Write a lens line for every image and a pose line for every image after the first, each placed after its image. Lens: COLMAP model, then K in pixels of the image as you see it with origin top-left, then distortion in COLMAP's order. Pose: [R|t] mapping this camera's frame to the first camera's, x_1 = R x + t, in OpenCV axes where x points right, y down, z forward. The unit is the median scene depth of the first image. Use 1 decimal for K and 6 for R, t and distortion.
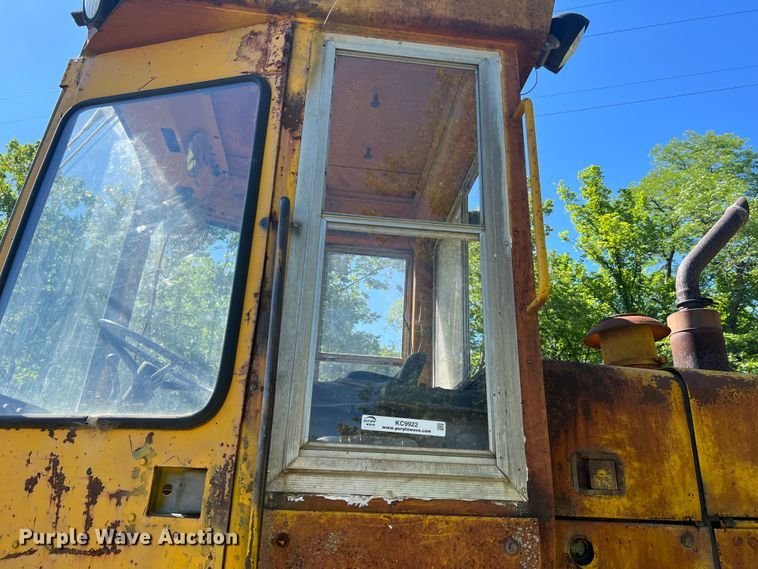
lens RADIAL K [[576.1, 0, 386.2], [0, 576.1, 282.7], [0, 0, 1]] dist [0.002949, -0.006655]
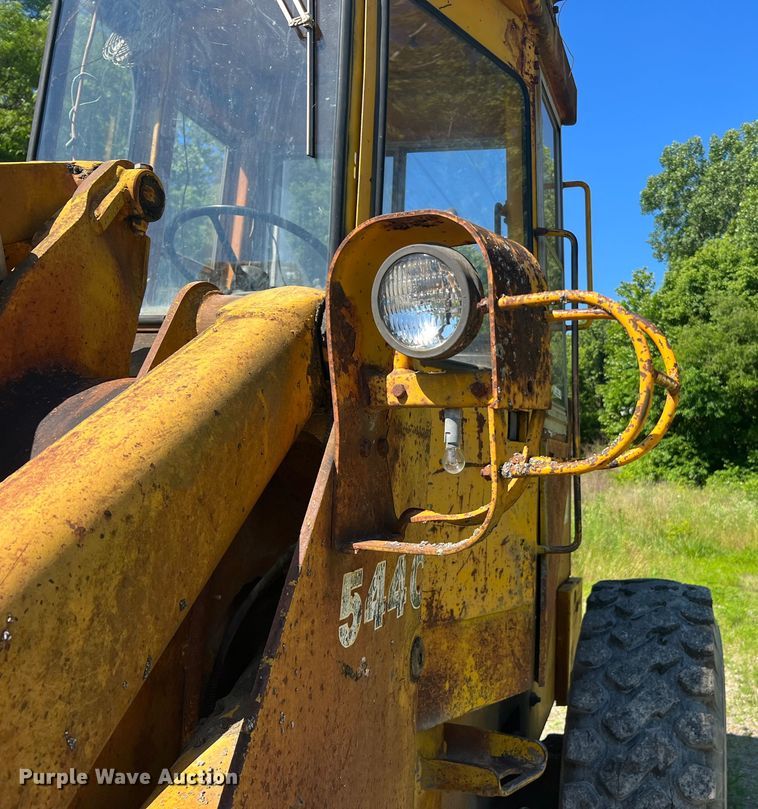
lens RADIAL K [[832.4, 0, 560.4], [0, 832.4, 388.8], [0, 0, 1]] dist [0.004999, 0.000529]
pose [[0.254956, 0.066813, 0.964642, -2.145798], [-0.365005, 0.930454, 0.032027, 0.156352], [-0.895415, -0.360264, 0.261612, 0.348823]]
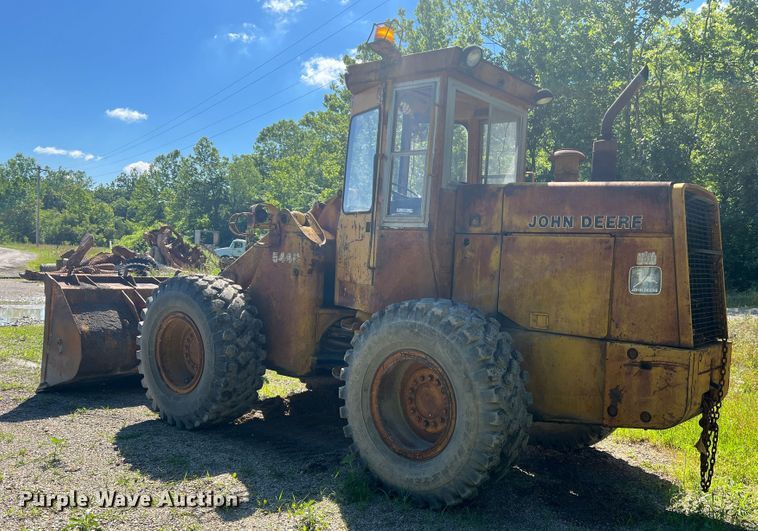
lens RADIAL K [[617.7, 0, 409.8], [0, 617.7, 304.8], [0, 0, 1]] dist [0.128392, -0.005121]
pose [[0.715672, 0.057199, -0.696090, 3.019402], [0.224632, 0.924837, 0.306947, -0.455165], [0.661327, -0.376037, 0.649032, -1.999389]]
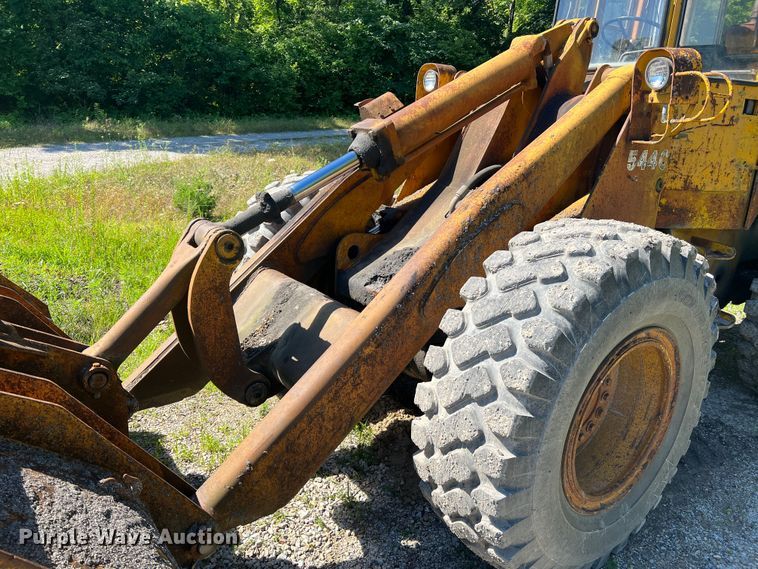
lens RADIAL K [[589.2, 0, 374.5], [0, 589.2, 295.8], [0, 0, 1]] dist [0.053225, -0.067519]
pose [[0.872931, -0.128266, 0.470679, -3.444739], [-0.197214, 0.789681, 0.580956, -0.273962], [-0.446204, -0.599959, 0.664042, -0.770893]]
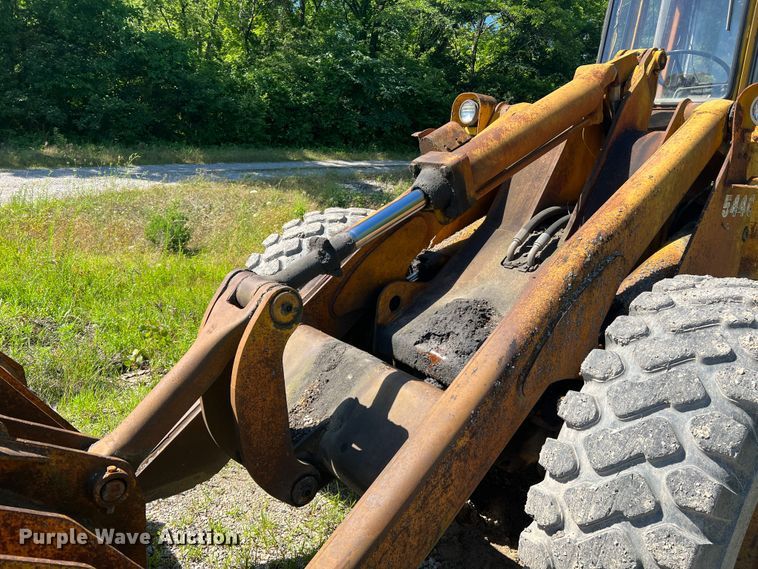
lens RADIAL K [[589.2, 0, 374.5], [0, 589.2, 295.8], [0, 0, 1]] dist [0.053225, -0.067519]
pose [[0.837862, -0.095585, 0.537448, -3.547006], [-0.242560, 0.816824, 0.523415, -0.055572], [-0.489031, -0.568913, 0.661201, -0.271925]]
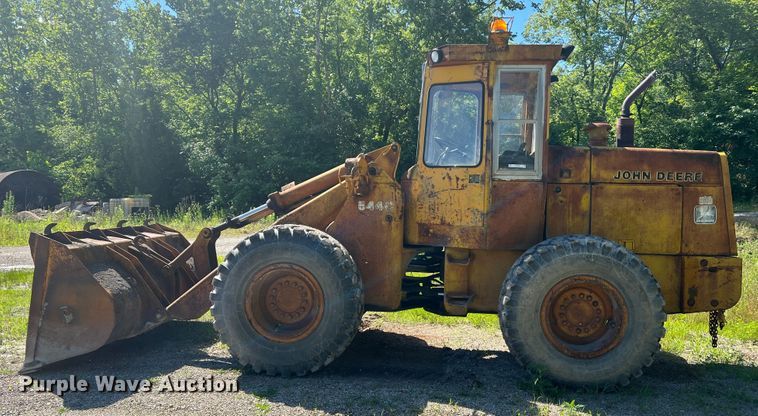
lens RADIAL K [[582.0, 0, 378.0], [0, 582.0, 220.0], [0, 0, 1]] dist [0.055280, -0.006662]
pose [[0.970242, -0.000971, -0.242136, 0.083711], [0.095385, 0.920667, 0.378516, -1.332594], [0.222559, -0.390348, 0.893362, -3.930427]]
